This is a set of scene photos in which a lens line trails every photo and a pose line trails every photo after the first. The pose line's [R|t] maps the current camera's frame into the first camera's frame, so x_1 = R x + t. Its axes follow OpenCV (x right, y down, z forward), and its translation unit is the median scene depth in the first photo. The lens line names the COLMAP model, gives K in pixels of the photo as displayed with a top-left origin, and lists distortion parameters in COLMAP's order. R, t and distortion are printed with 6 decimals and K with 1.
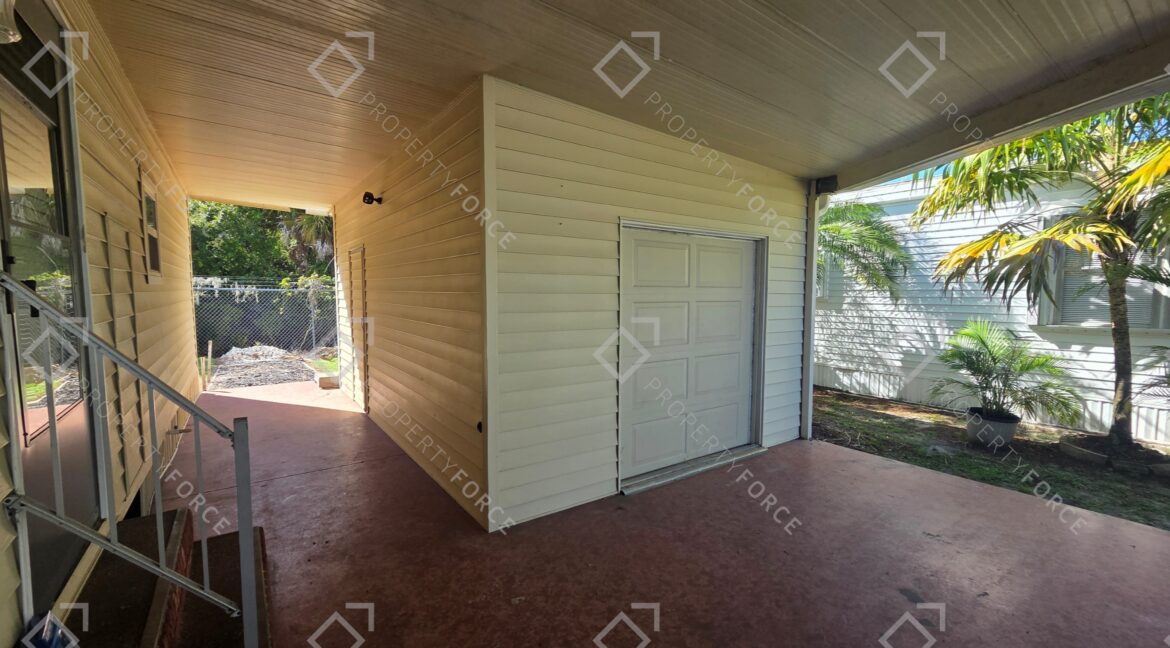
lens RADIAL K [[481.8, 0, 585.0], [0, 481.8, 324.0], [0, 0, 1]] dist [-0.001000, -0.000040]
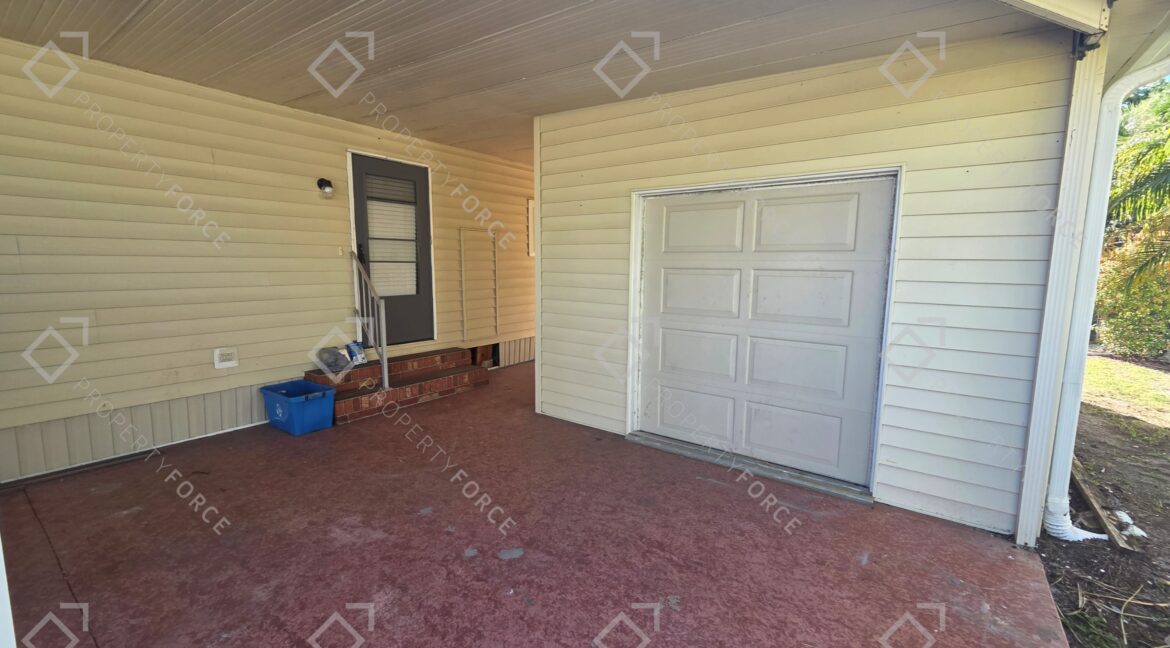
lens RADIAL K [[481.8, 0, 585.0], [0, 481.8, 324.0], [0, 0, 1]] dist [-0.001000, -0.000040]
pose [[0.303897, 0.113963, -0.945864, 1.046700], [-0.073737, 0.992655, 0.095910, -0.012350], [0.949847, 0.040598, 0.310068, 0.526116]]
